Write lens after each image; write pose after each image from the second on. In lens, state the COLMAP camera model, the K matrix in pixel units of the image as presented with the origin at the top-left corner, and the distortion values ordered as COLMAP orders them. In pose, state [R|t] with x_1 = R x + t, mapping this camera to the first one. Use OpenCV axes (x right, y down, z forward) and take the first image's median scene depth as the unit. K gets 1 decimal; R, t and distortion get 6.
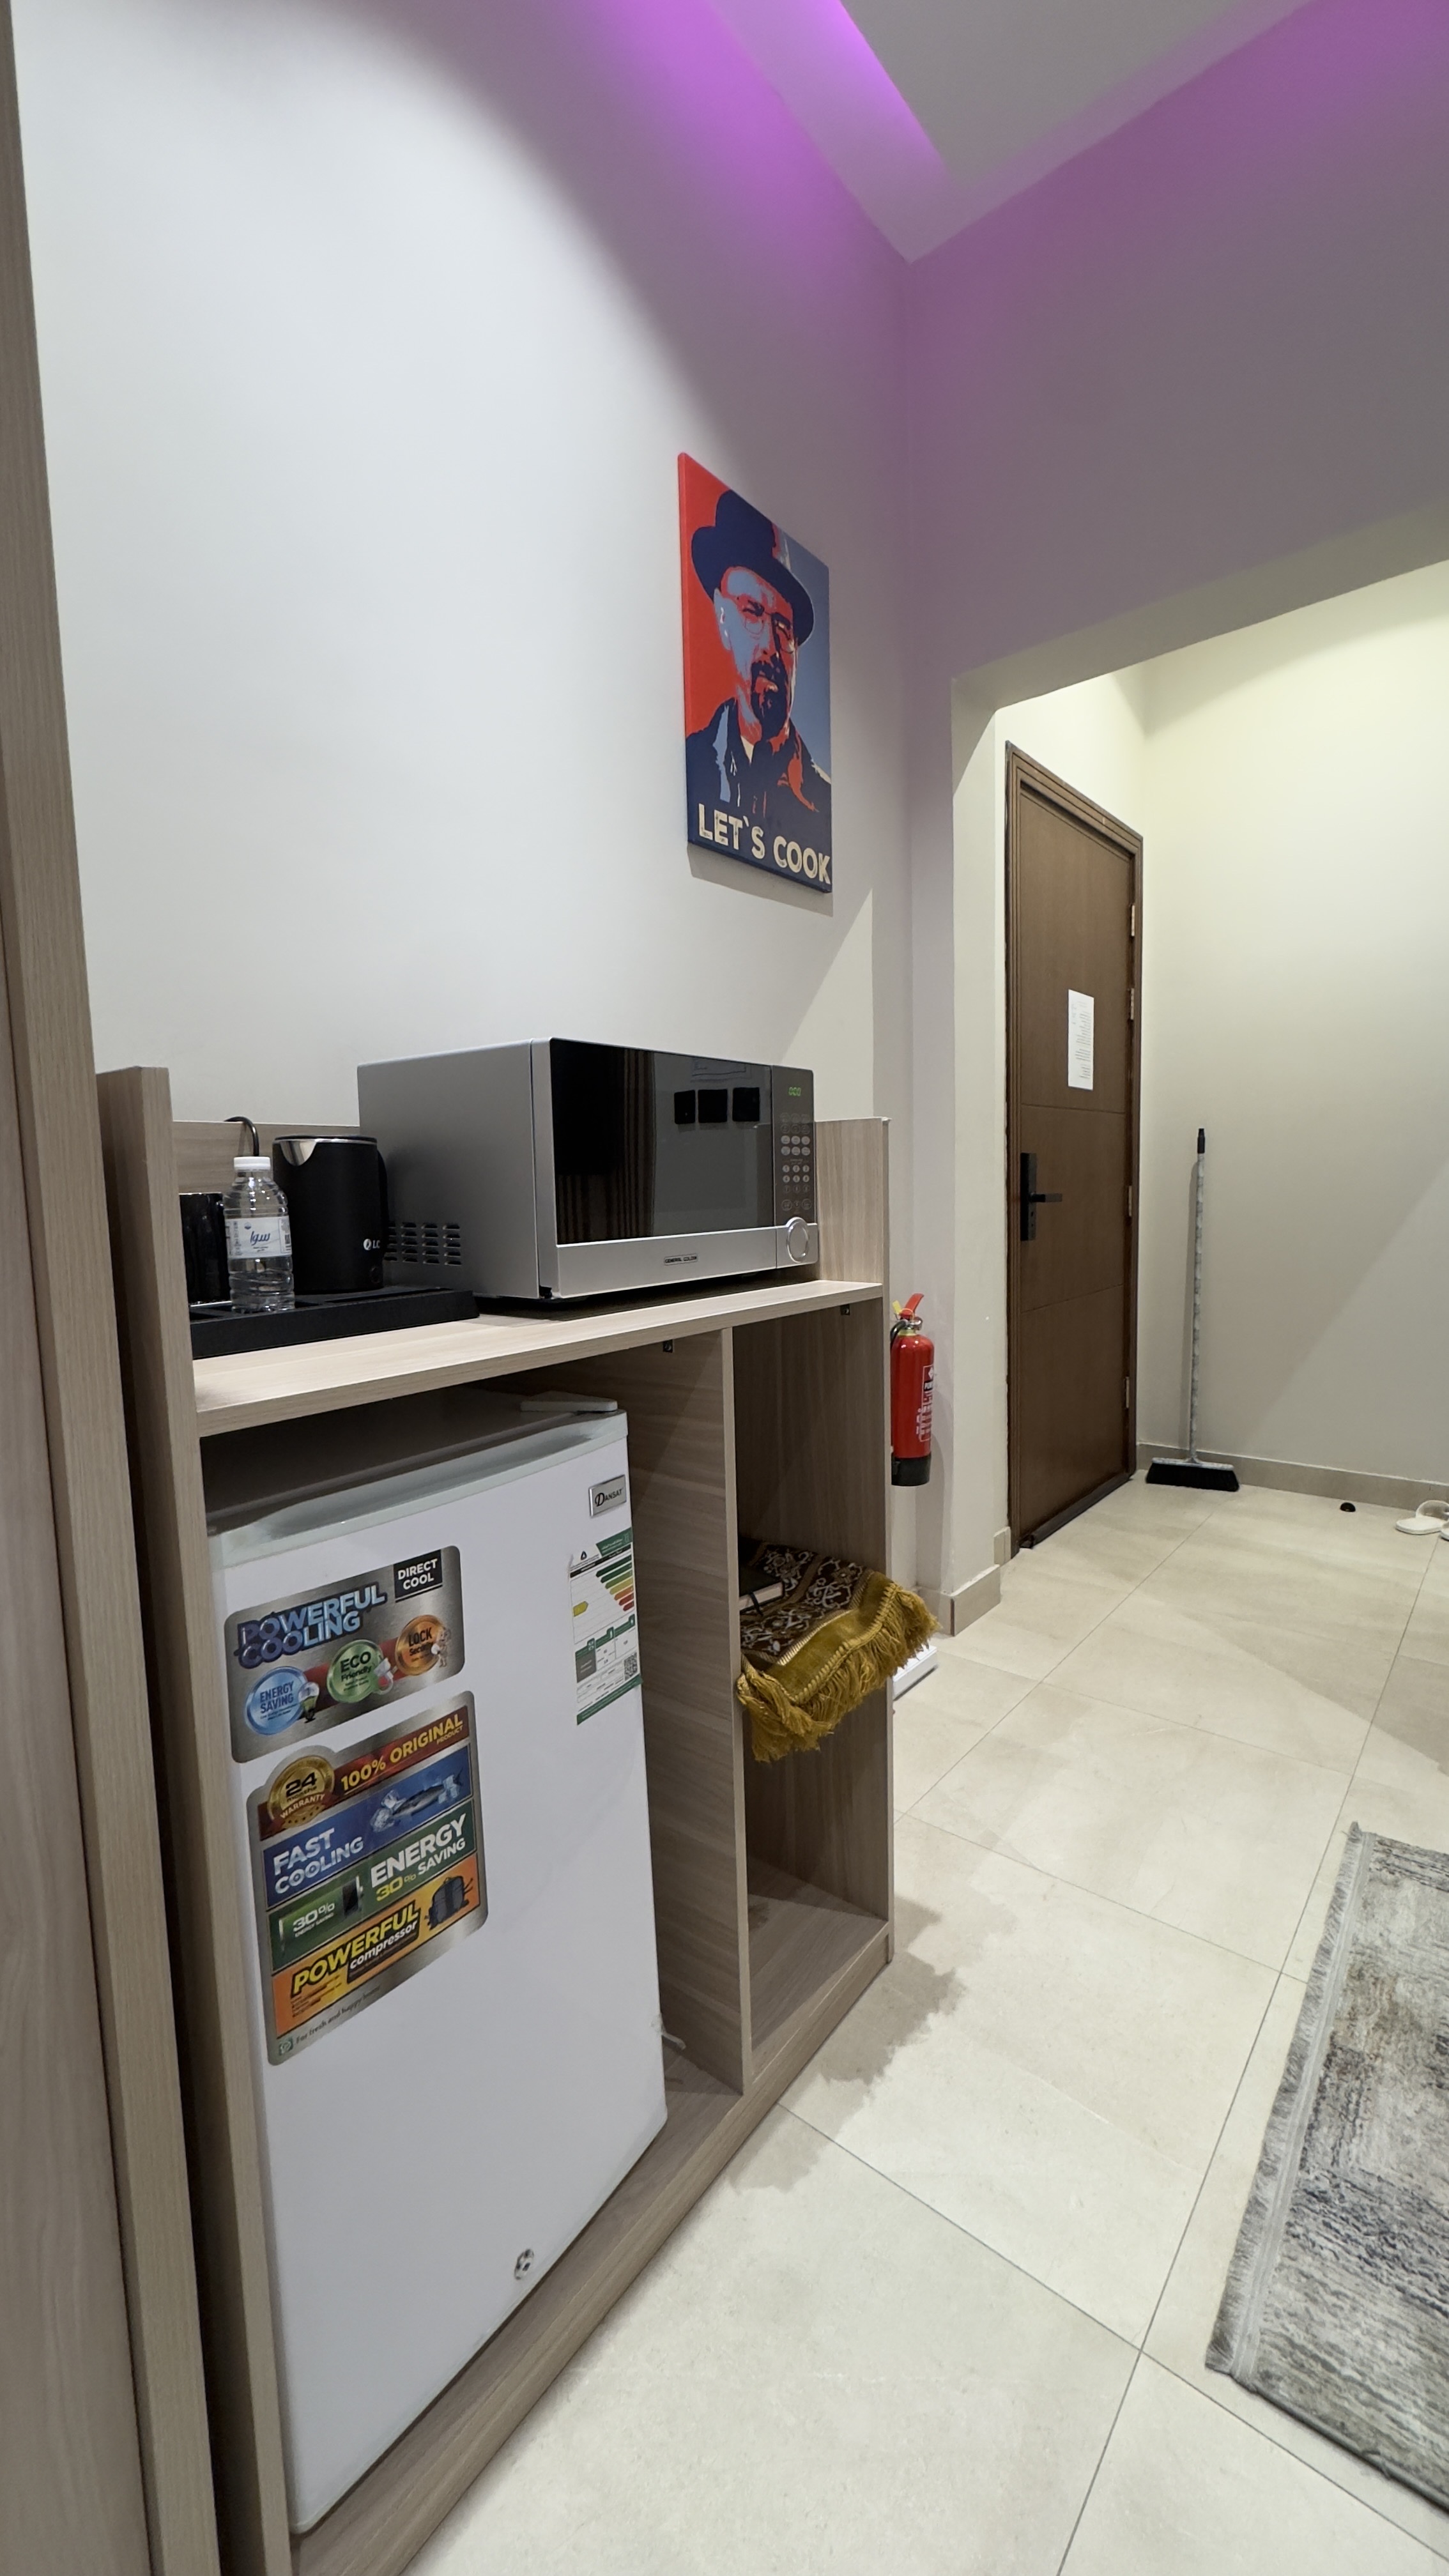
lens RADIAL K [[1022.4, 0, 724.8], [0, 1022.4, 1286.9], [0, 0, 1]] dist [-0.008429, 0.004316]
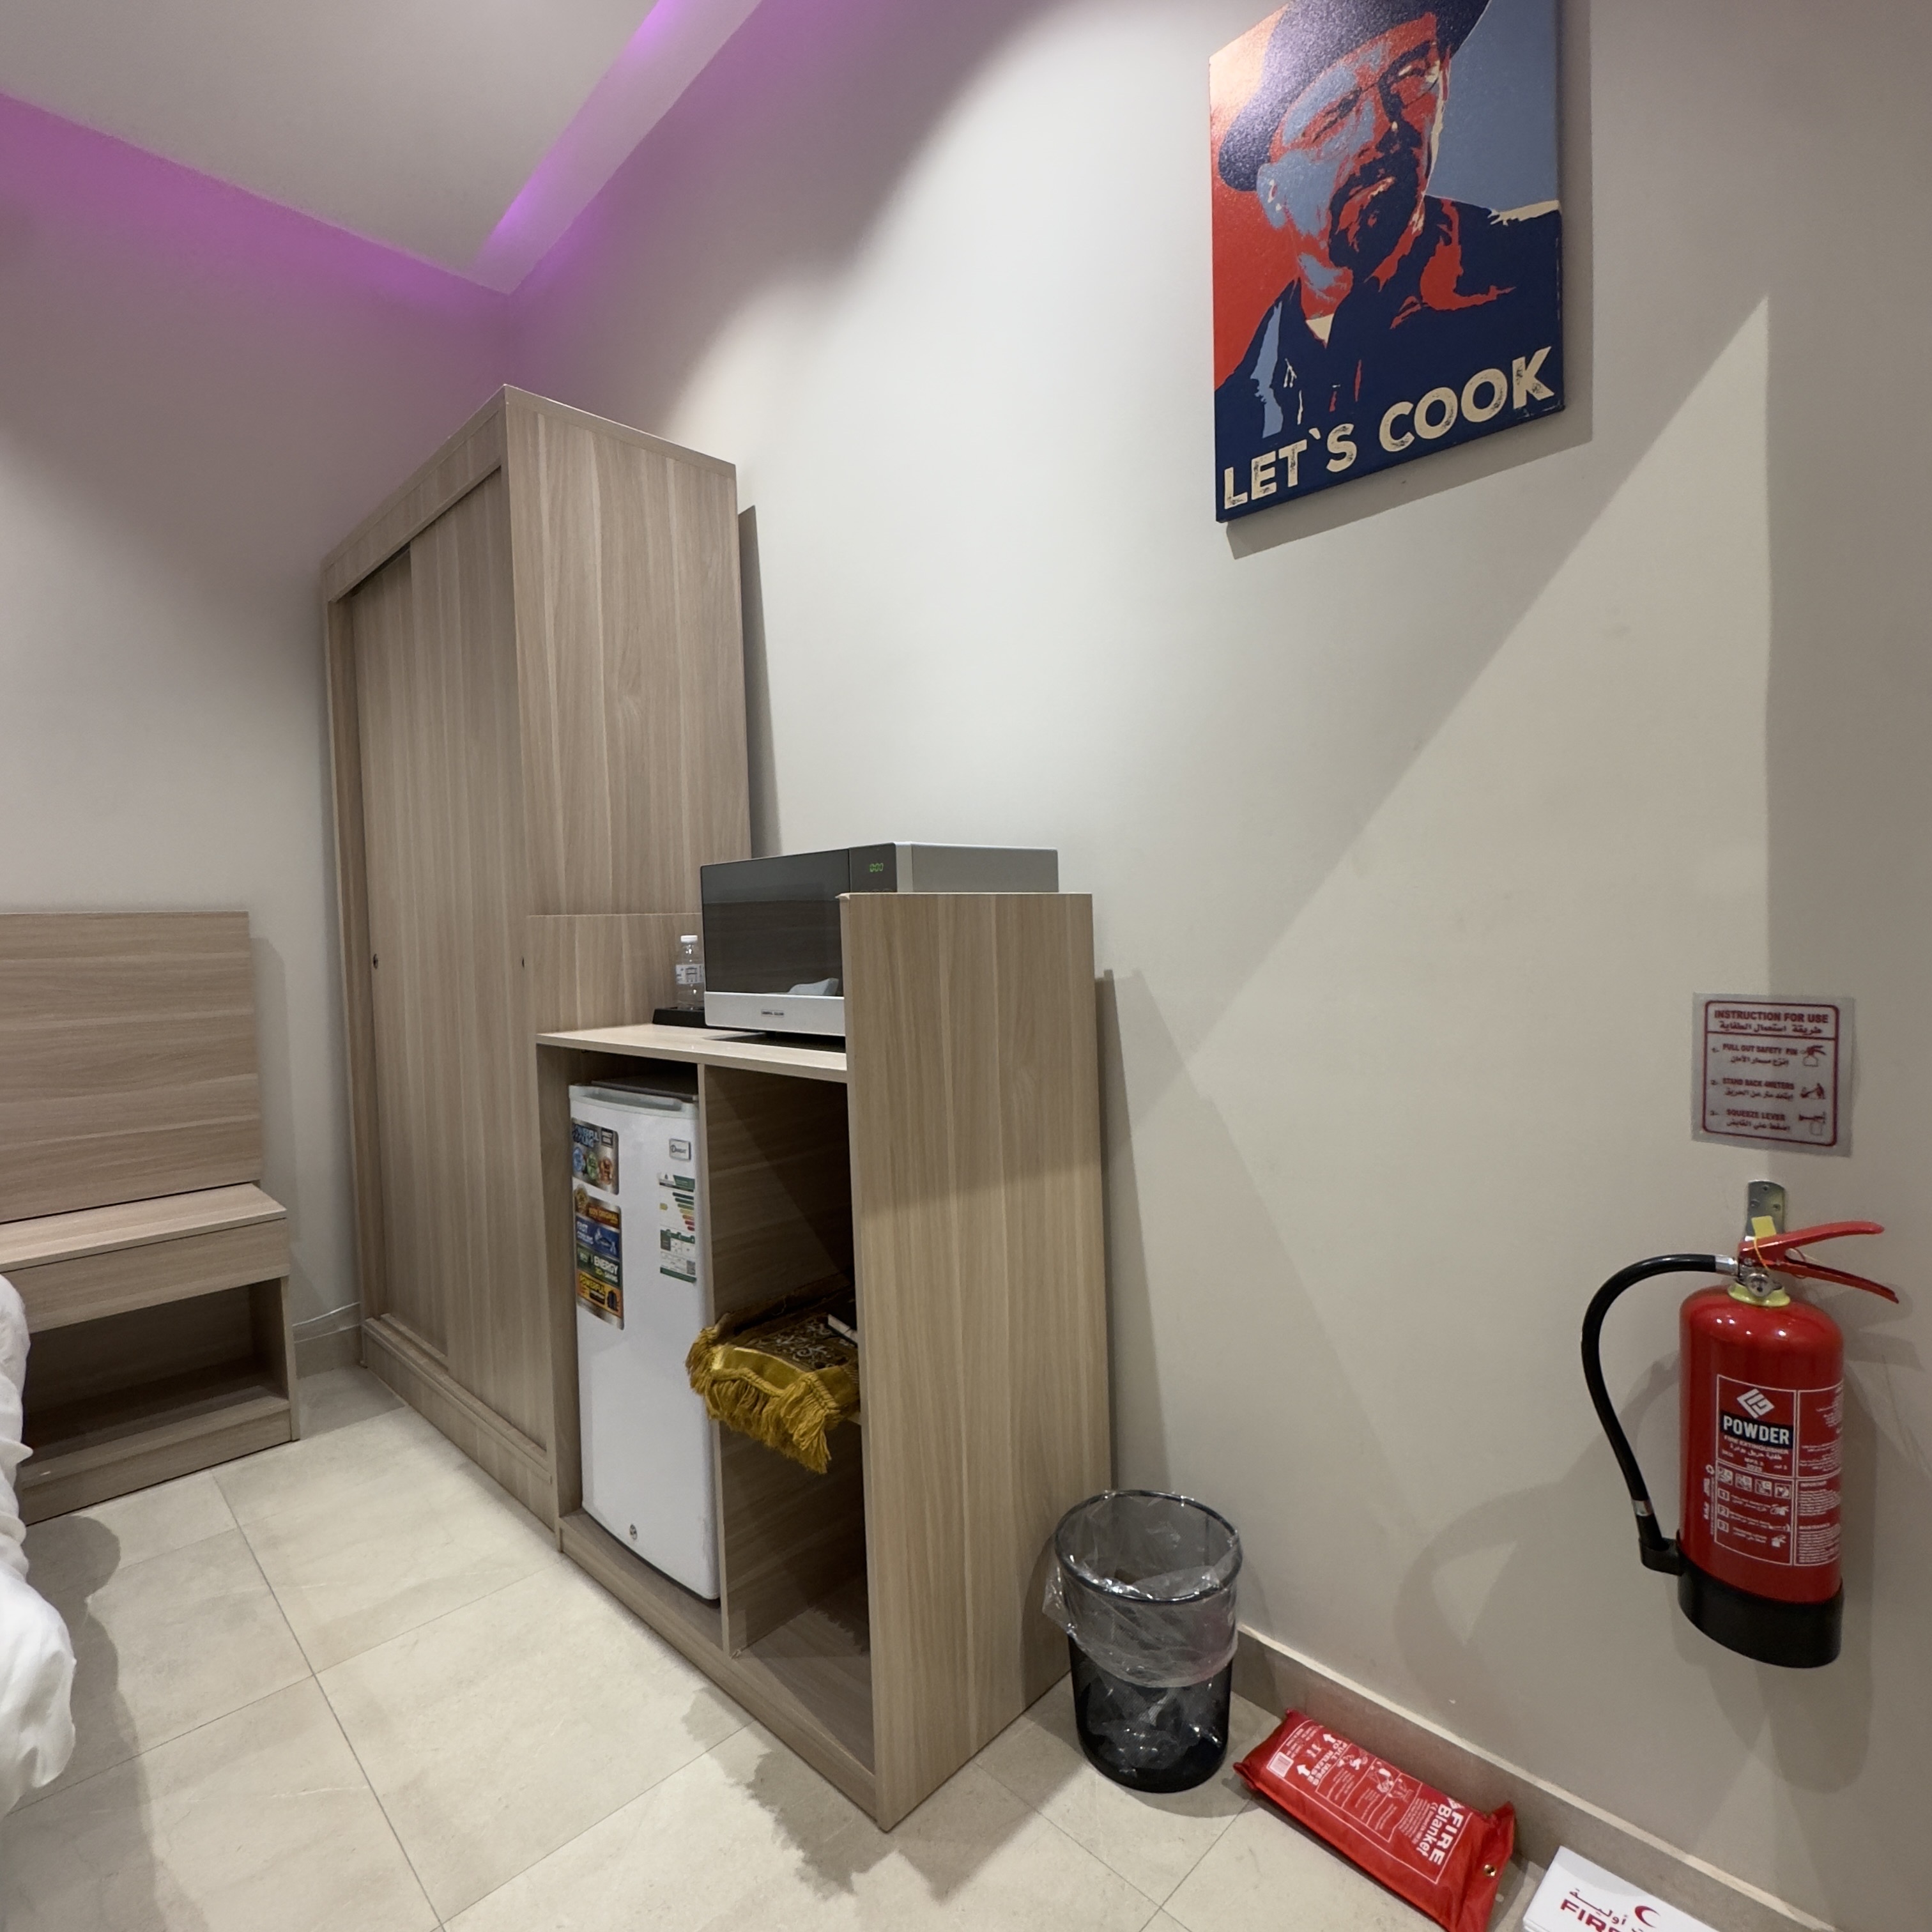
lens RADIAL K [[1025.8, 0, 972.8], [0, 1025.8, 959.9], [0, 0, 1]] dist [-0.005478, 0.003550]
pose [[-0.091689, 0.064075, -0.993724, 1.039726], [-0.065250, 0.995396, 0.070203, -0.172444], [0.993648, 0.071278, -0.087086, 1.149114]]
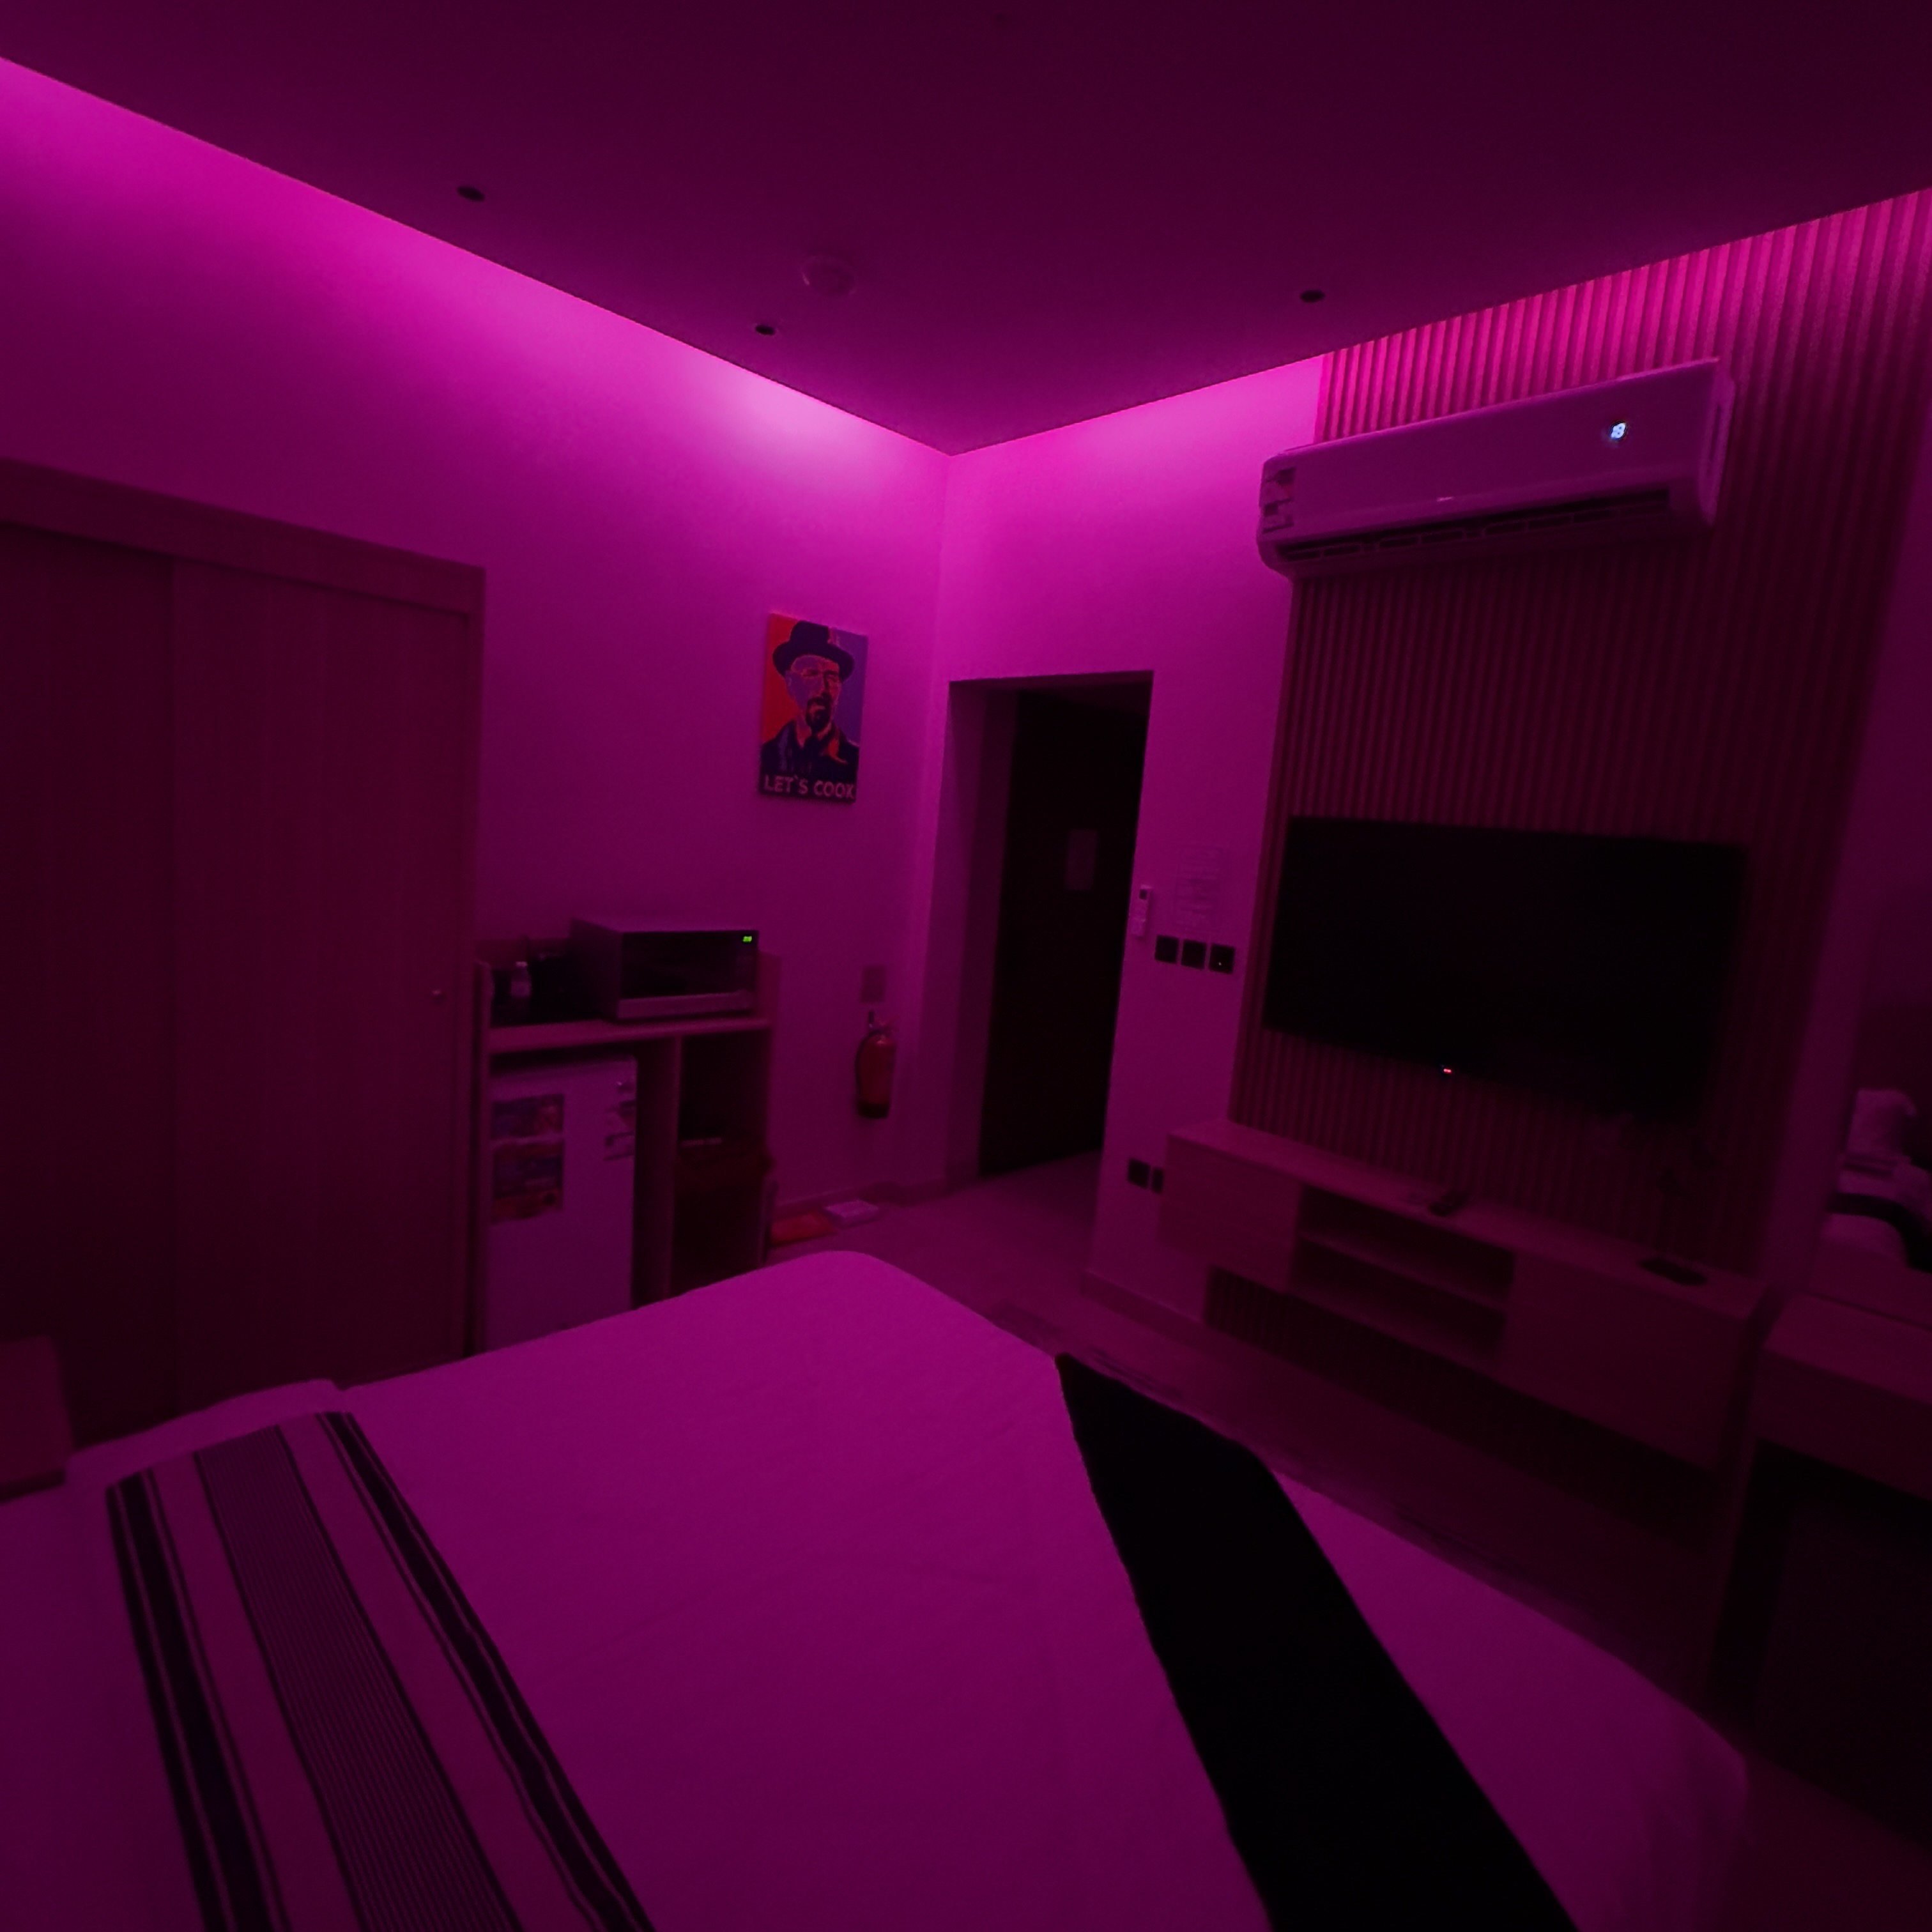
lens RADIAL K [[1025.8, 0, 971.9], [0, 1025.8, 964.2], [0, 0, 1]] dist [-0.005478, 0.003550]
pose [[0.988430, 0.125503, -0.085175, 0.787330], [-0.123096, 0.991847, 0.032965, -0.269292], [0.088617, -0.022099, 0.995821, -1.346235]]
